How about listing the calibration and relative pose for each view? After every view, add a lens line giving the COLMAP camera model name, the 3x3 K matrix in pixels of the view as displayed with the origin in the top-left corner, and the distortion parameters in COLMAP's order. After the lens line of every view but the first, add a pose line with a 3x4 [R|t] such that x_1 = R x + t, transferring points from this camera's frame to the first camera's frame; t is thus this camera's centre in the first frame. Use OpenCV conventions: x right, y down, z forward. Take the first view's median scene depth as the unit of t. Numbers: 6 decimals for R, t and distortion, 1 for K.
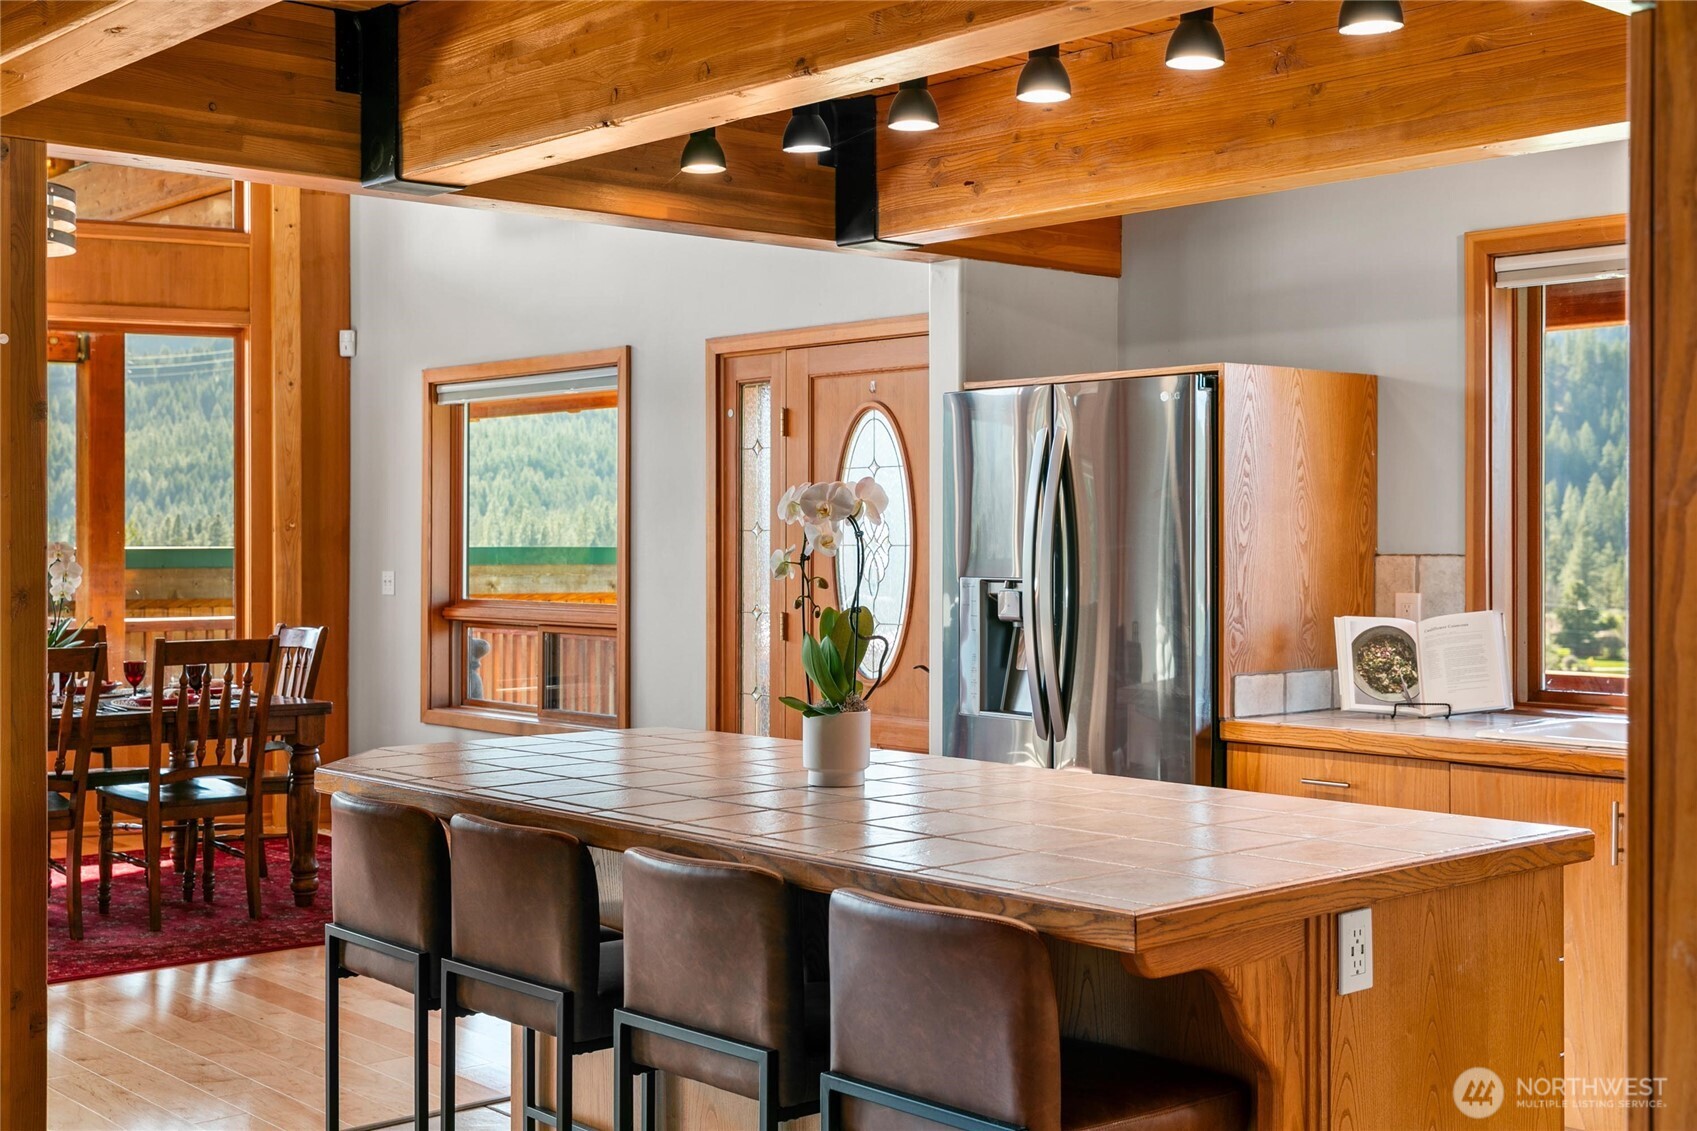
lens RADIAL K [[2092.7, 0, 847.4], [0, 2092.7, 565.9], [0, 0, 1]] dist [0.017016, 0.000000]
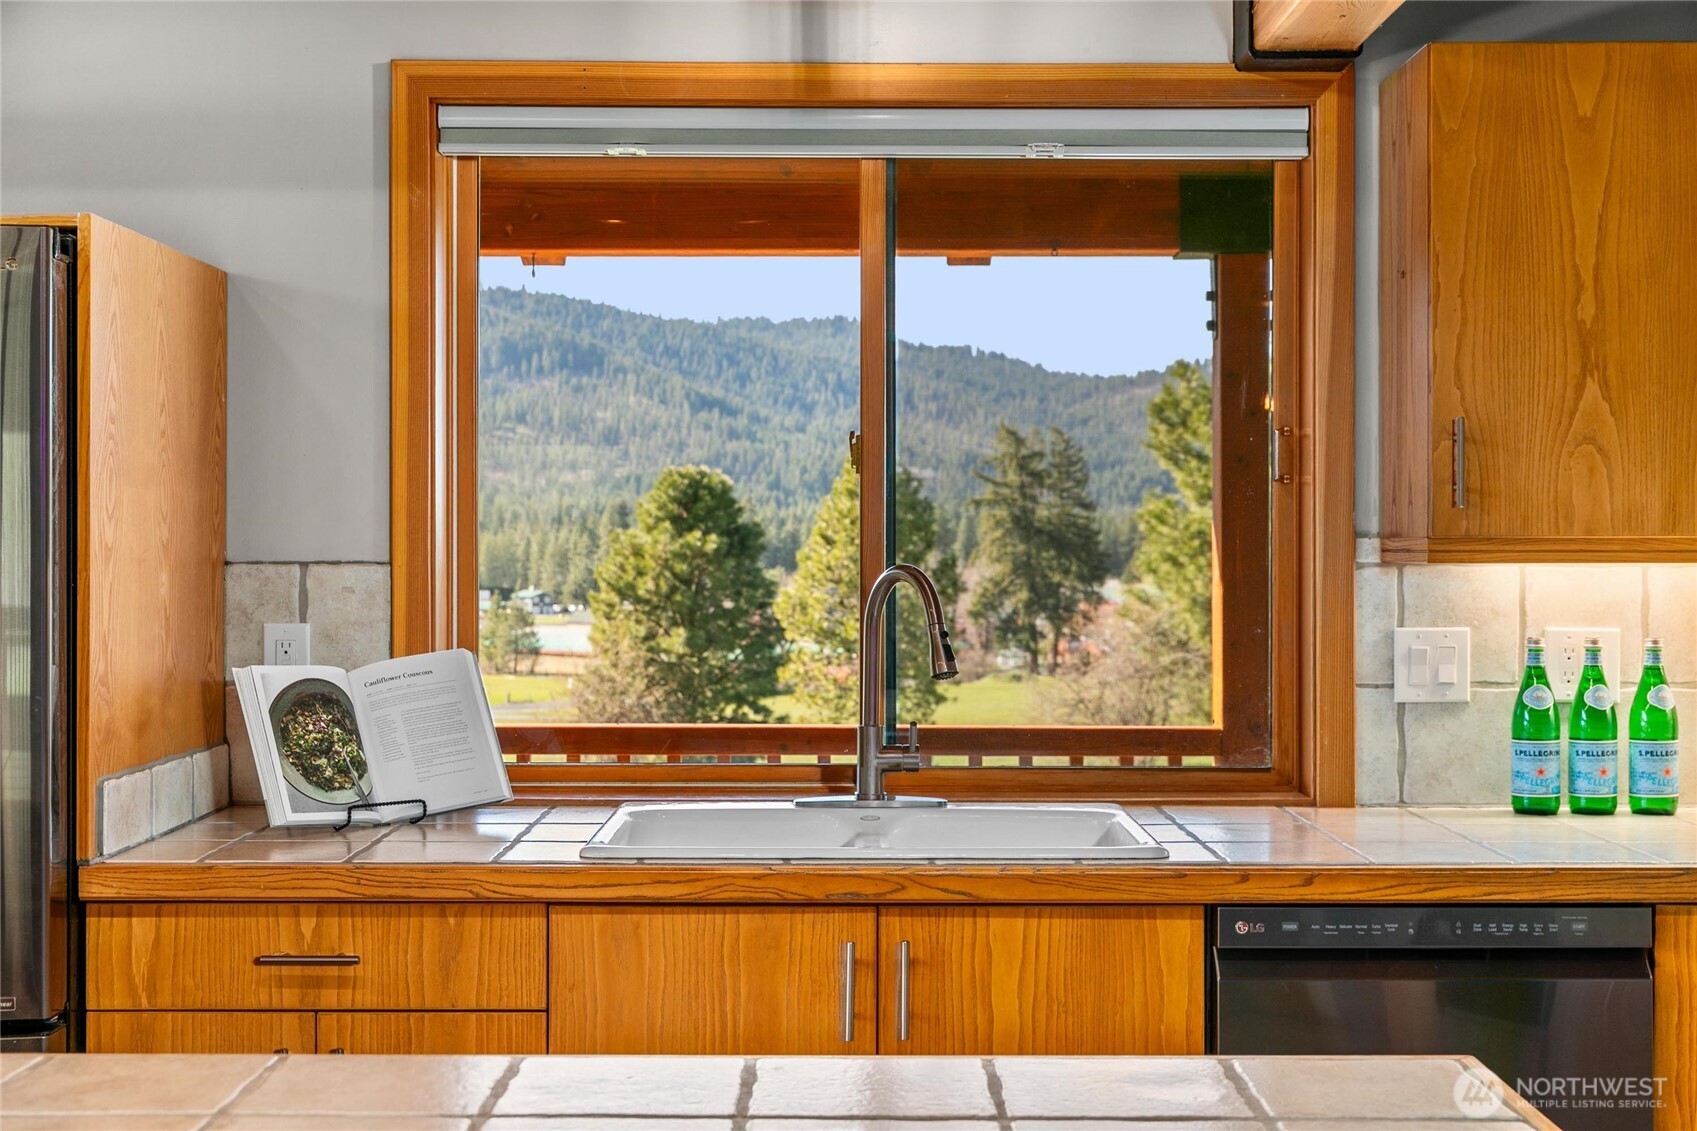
lens RADIAL K [[2201.7, 0, 847.9], [0, 2201.7, 549.3], [0, 0, 1]] dist [0.025854, 0.000000]
pose [[0.666648, 0.002028, 0.745370, -0.118328], [0.006881, 0.999937, -0.008876, -0.002333], [-0.745341, 0.011046, 0.666592, 0.460621]]
